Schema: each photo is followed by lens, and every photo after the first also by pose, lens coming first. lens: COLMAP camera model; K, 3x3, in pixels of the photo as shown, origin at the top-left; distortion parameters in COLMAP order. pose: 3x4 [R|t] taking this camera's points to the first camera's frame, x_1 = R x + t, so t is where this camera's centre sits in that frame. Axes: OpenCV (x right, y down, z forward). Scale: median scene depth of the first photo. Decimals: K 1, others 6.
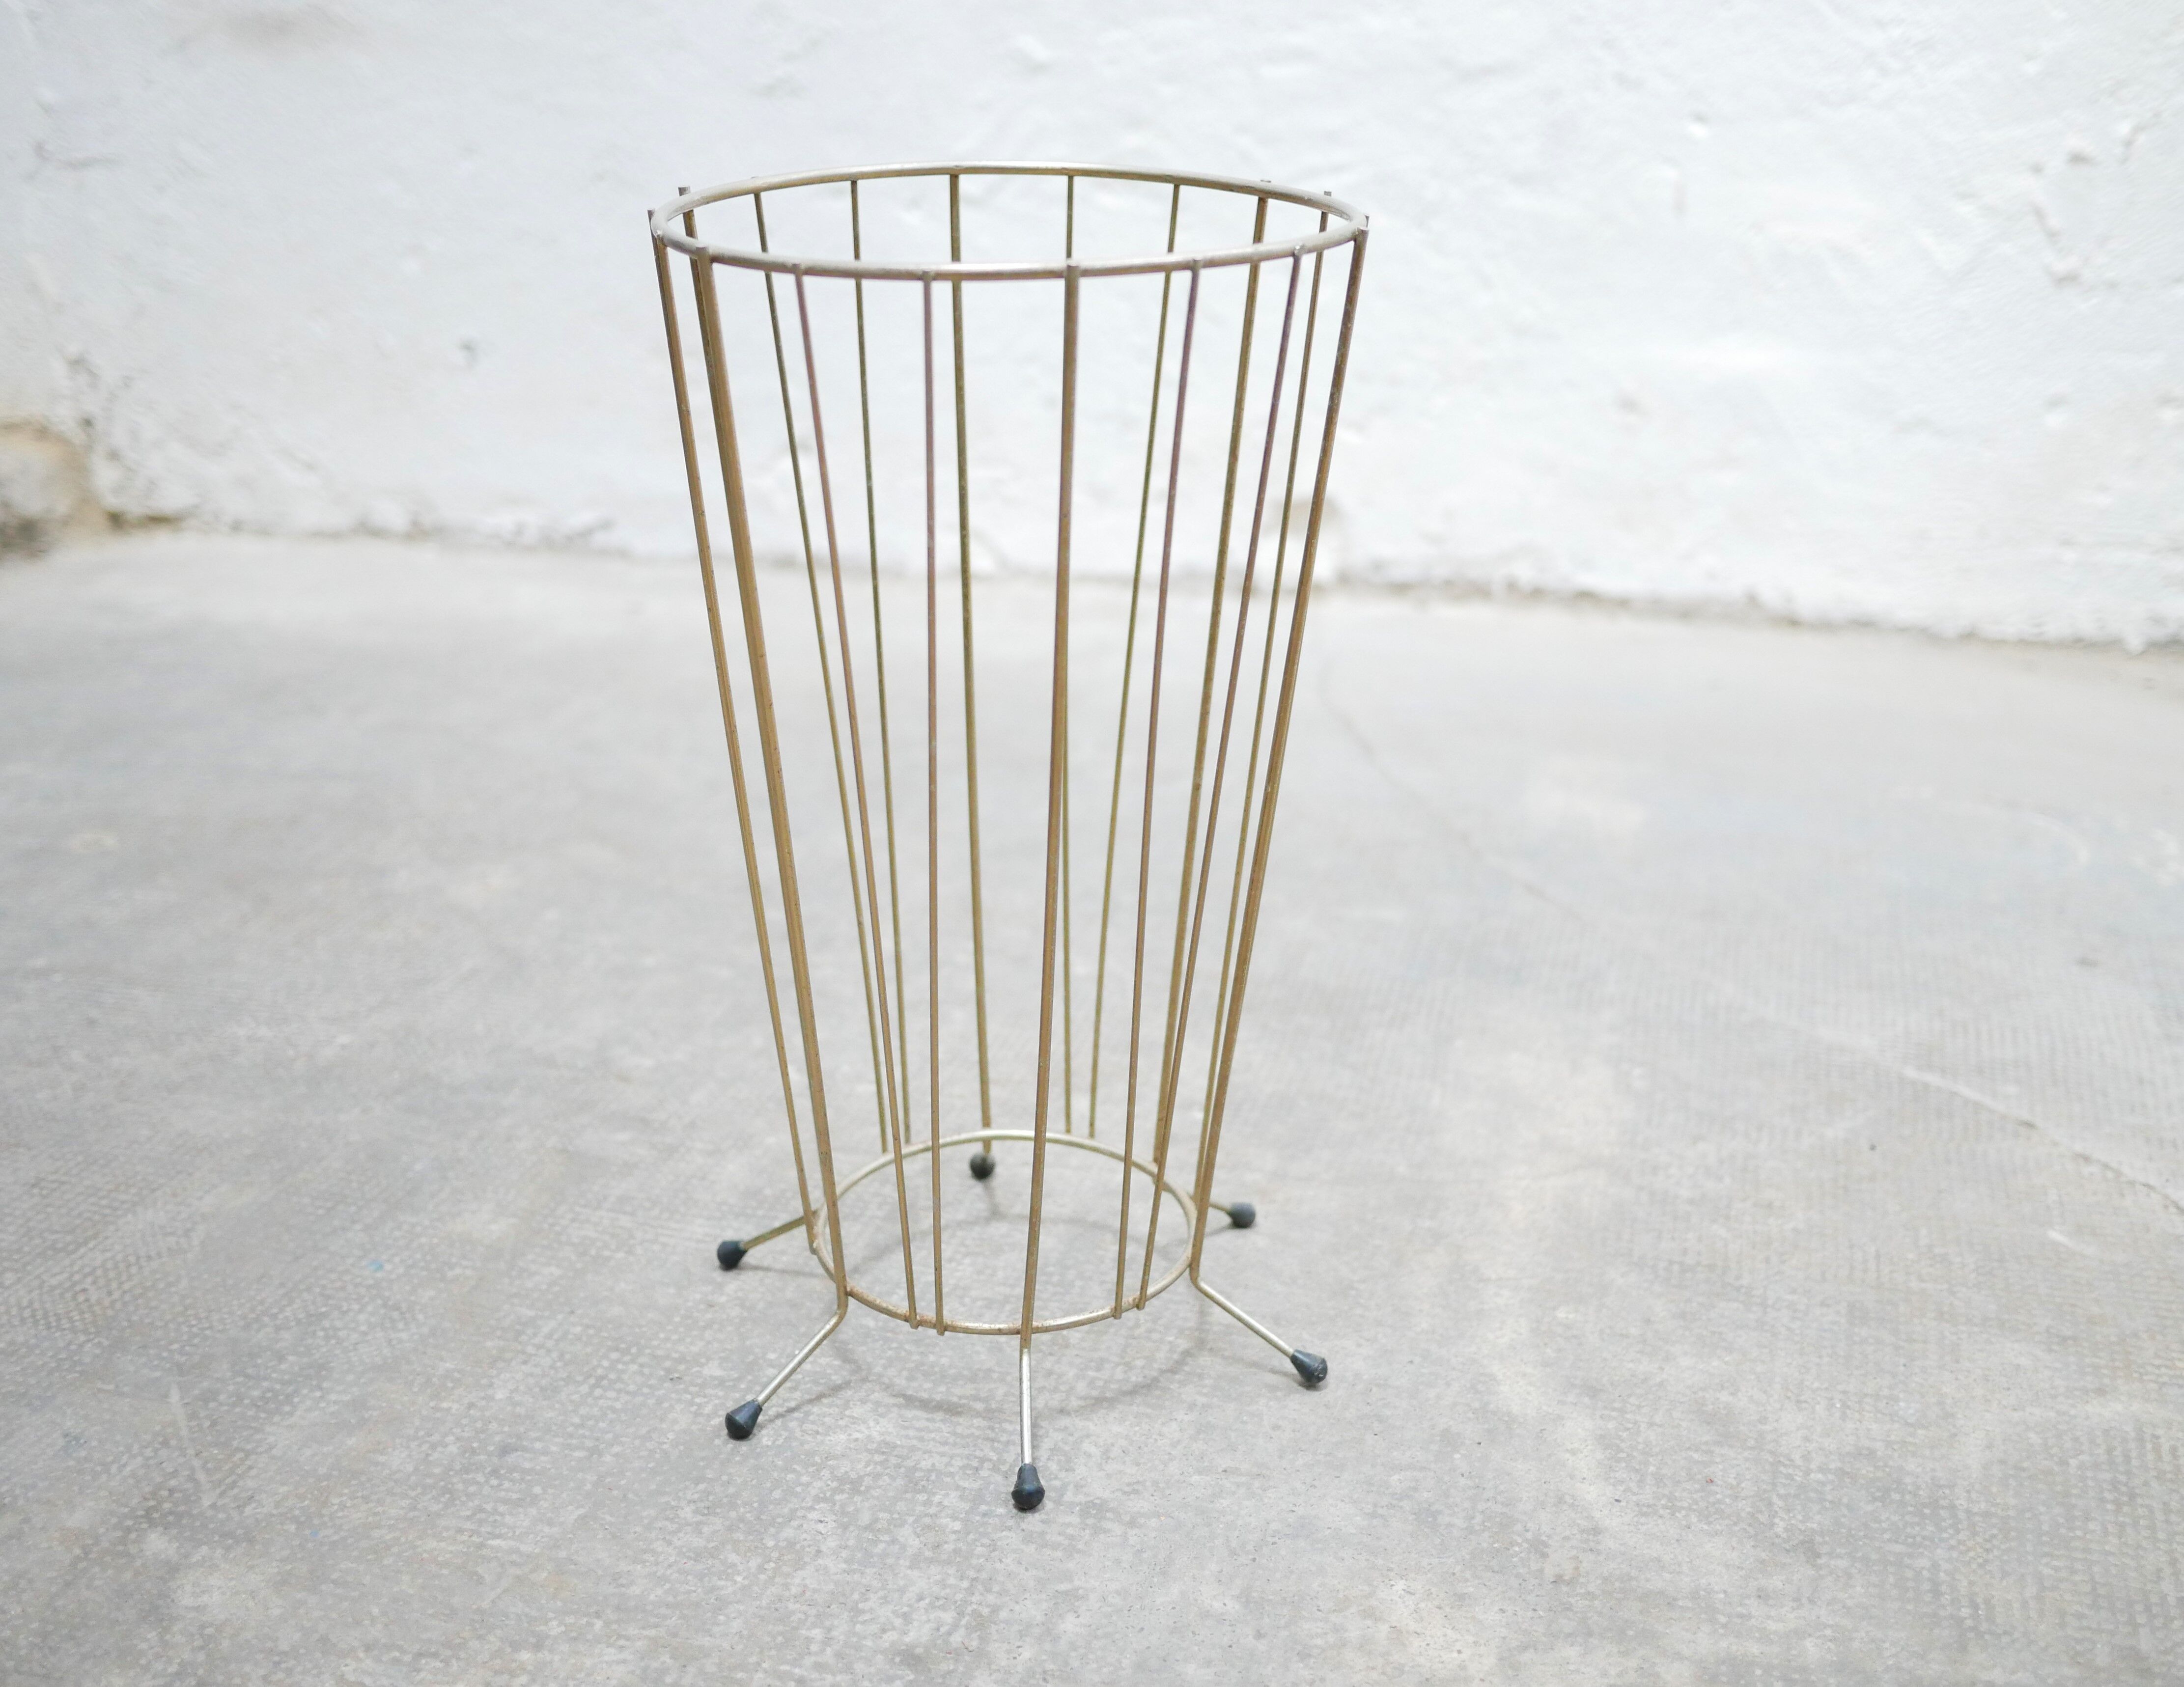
lens RADIAL K [[2567.8, 0, 1133.0], [0, 2567.8, 834.3], [0, 0, 1]] dist [-0.017774, 0.033647]
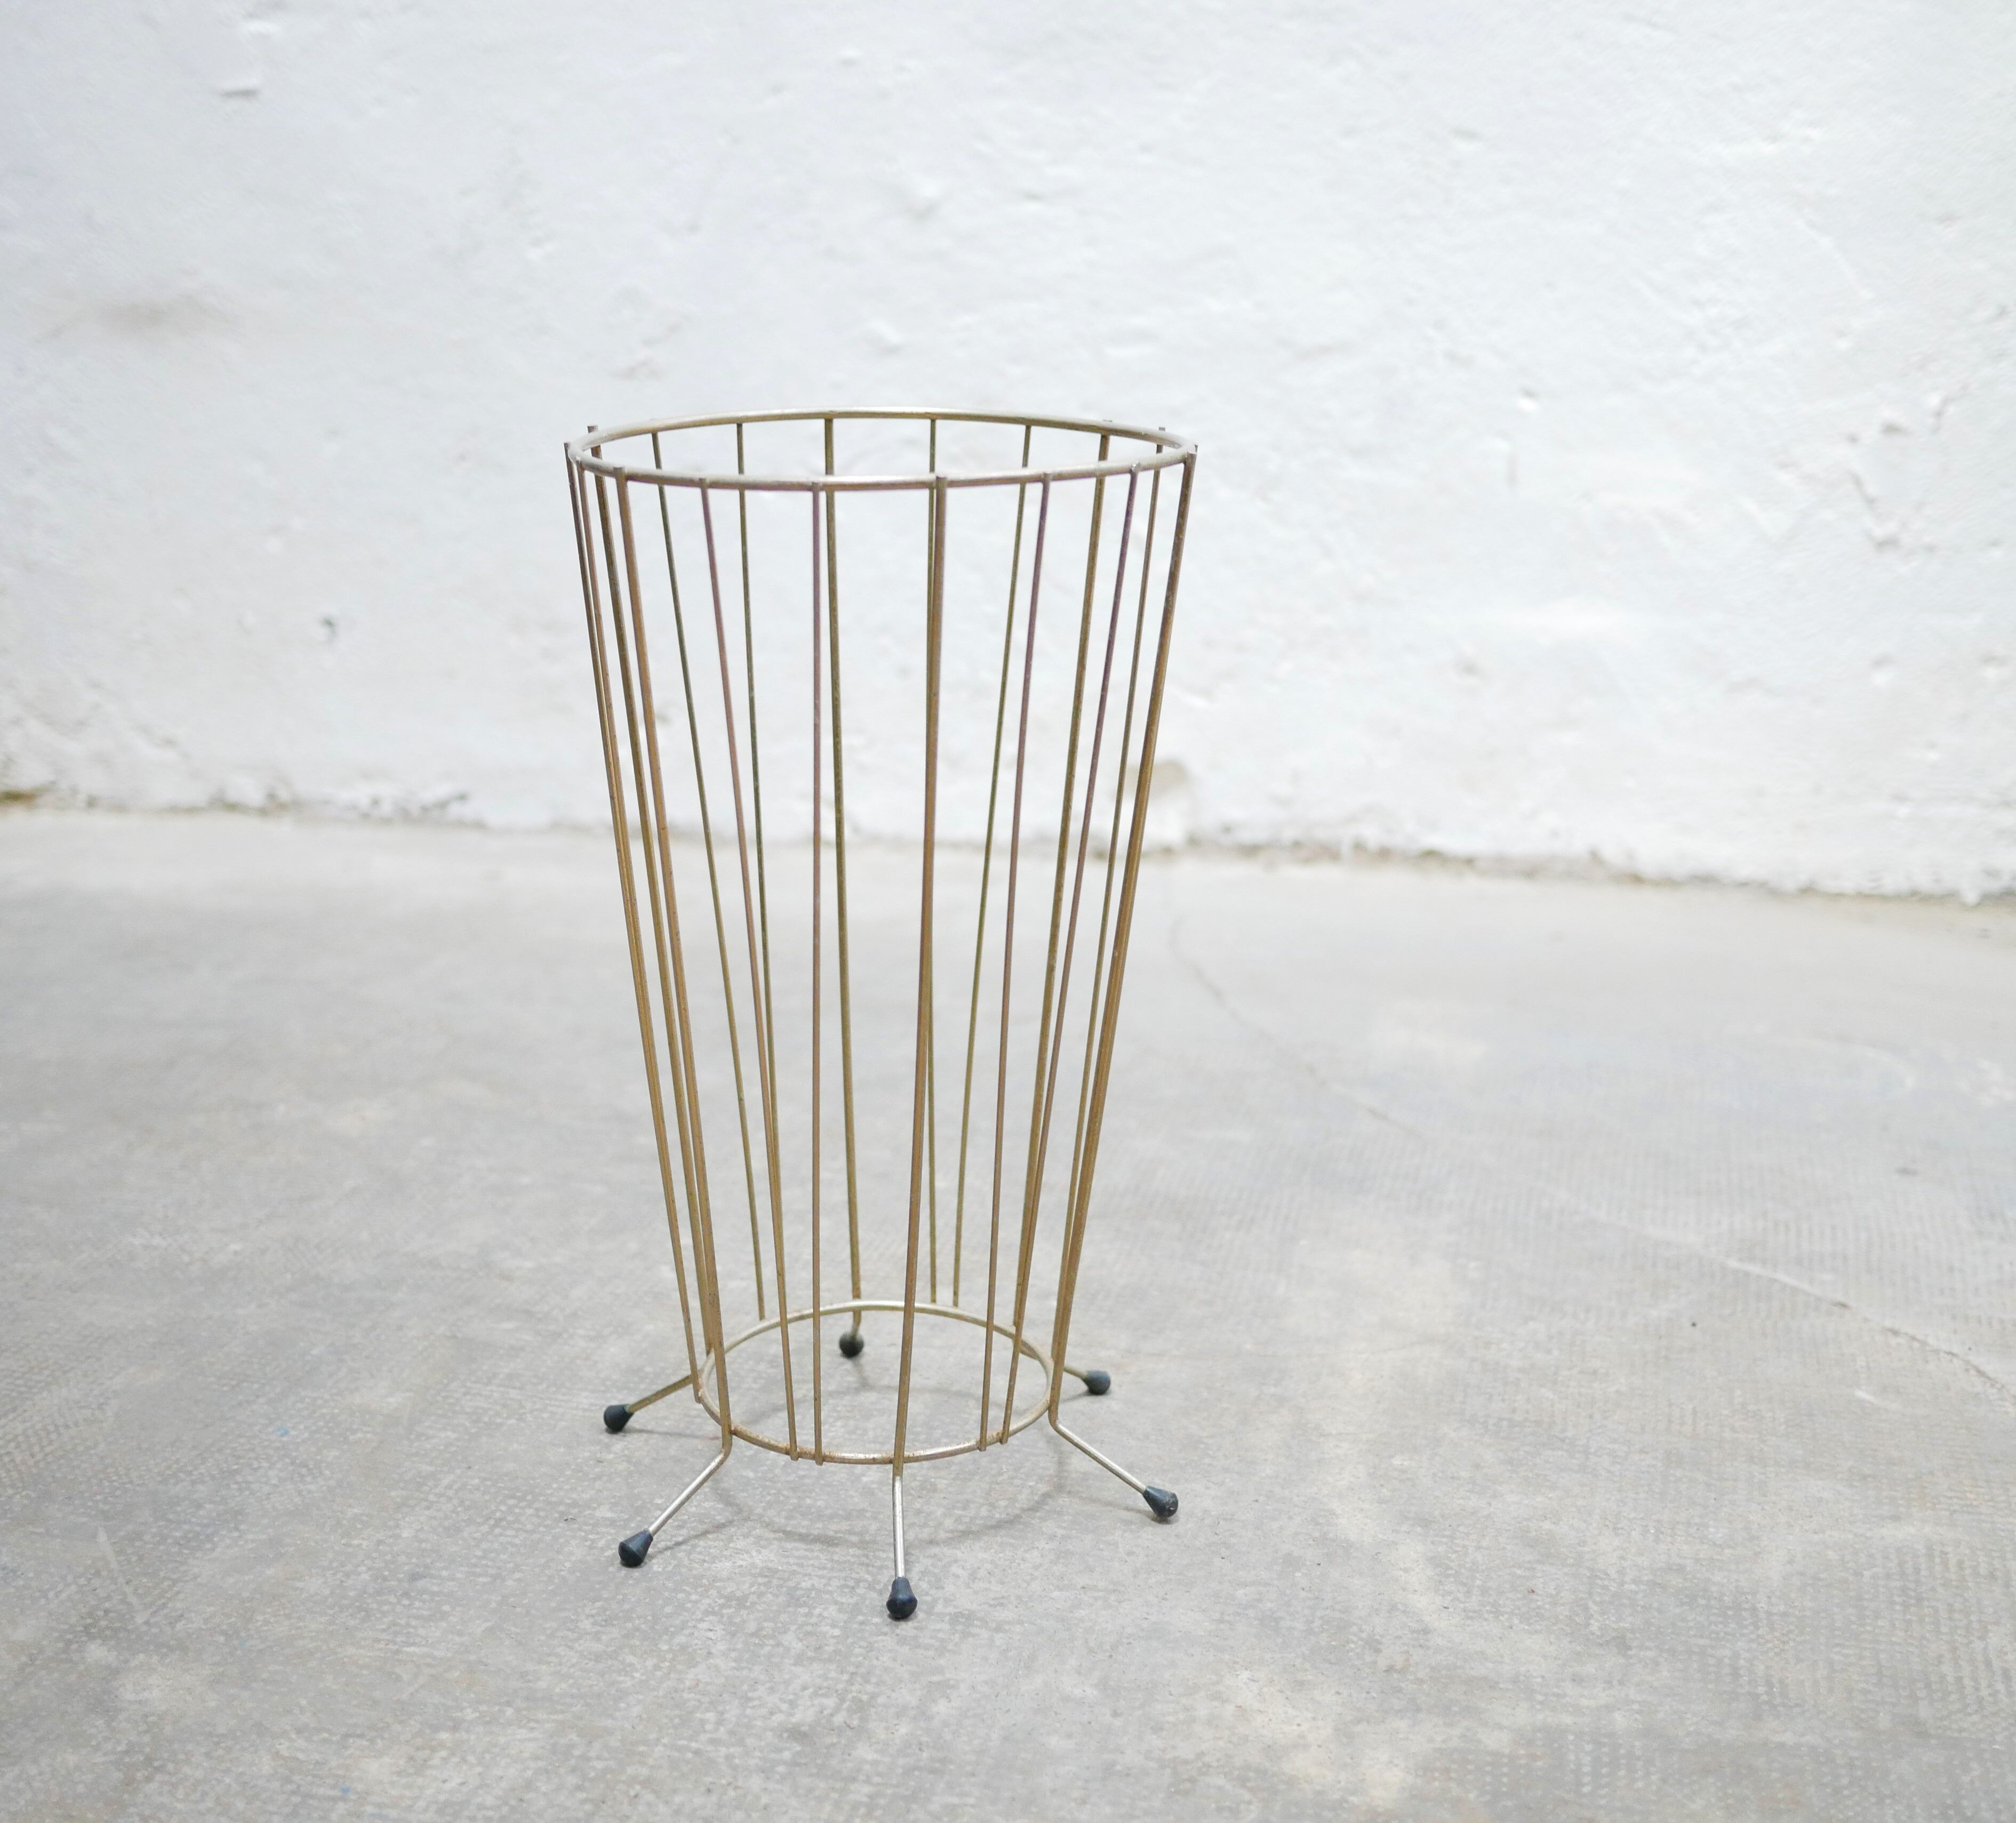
lens RADIAL K [[2782.3, 0, 1008.0], [0, 2782.3, 911.5], [0, 0, 1]] dist [-0.018607, 0.044787]
pose [[0.999922, -0.006789, 0.010506, -0.005799], [0.007819, 0.994820, -0.101349, 0.077804], [-0.009763, 0.101423, 0.994796, -0.179611]]
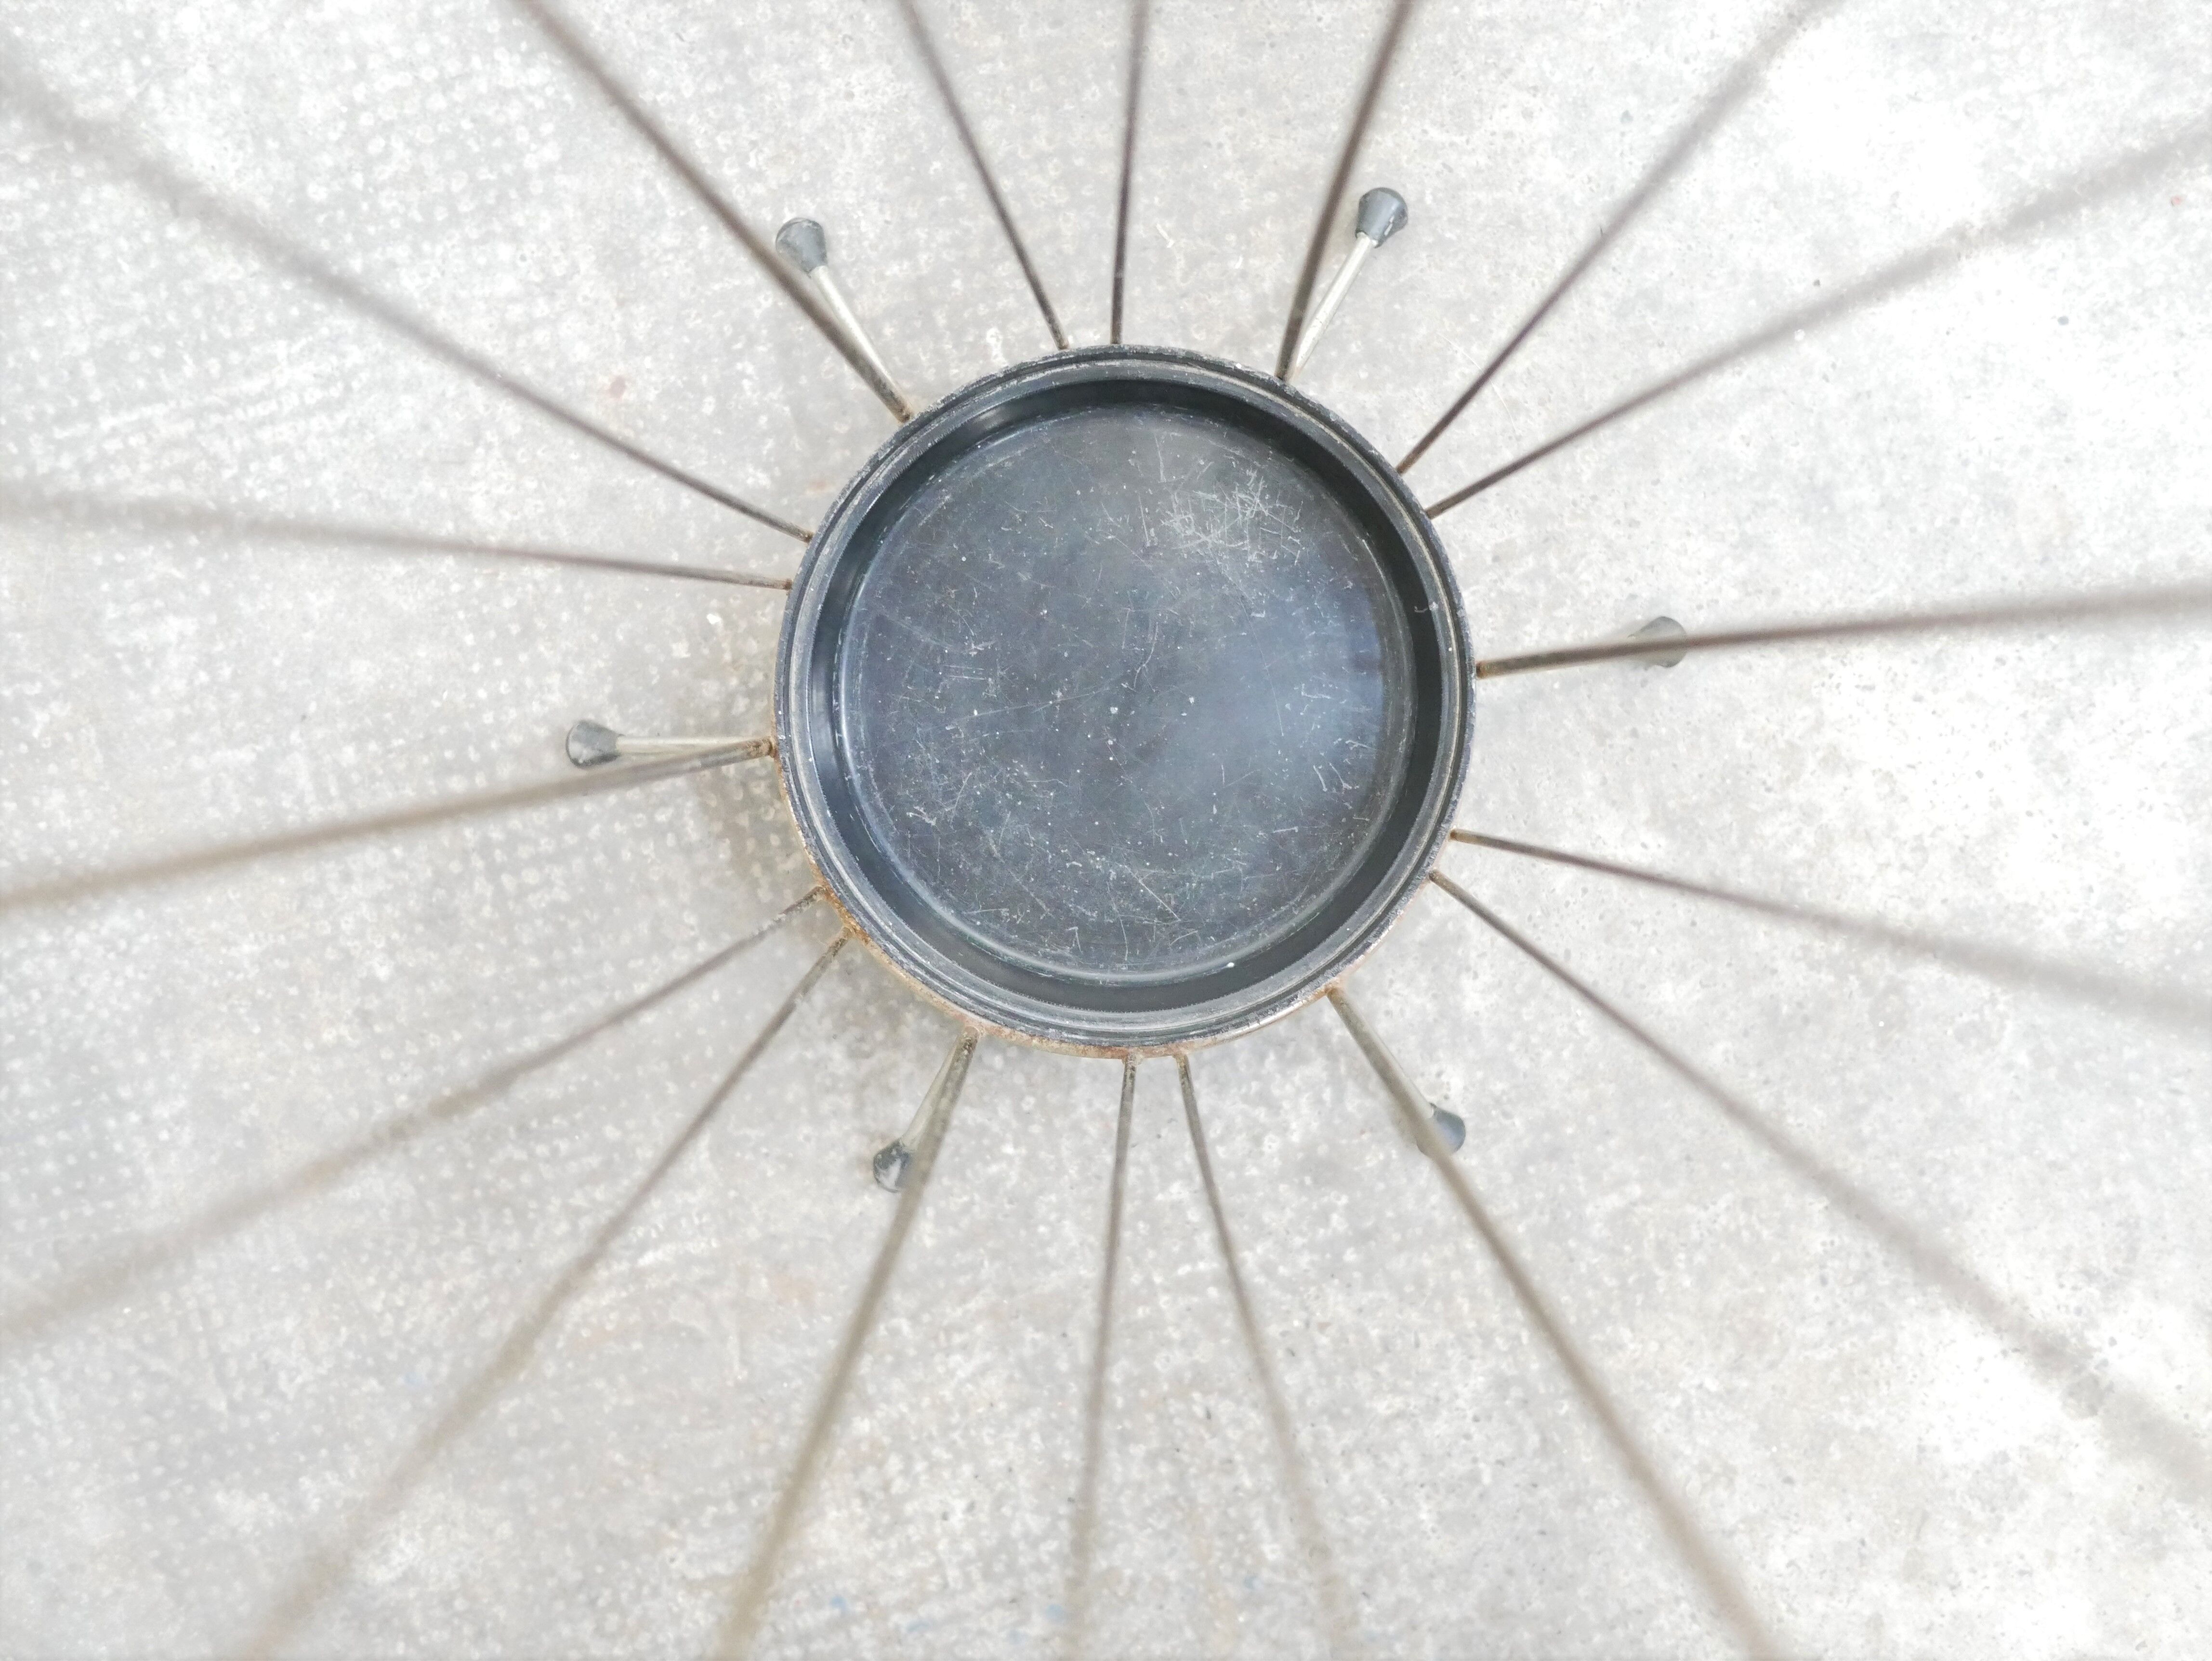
lens RADIAL K [[2632.4, 0, 1103.8], [0, 2632.4, 836.8], [0, 0, 1]] dist [-0.022437, 0.016799]
pose [[0.865735, -0.497641, -0.053443, -0.044727], [0.186399, 0.221481, 0.957184, -0.354617], [-0.464497, -0.838630, 0.284504, 0.748190]]
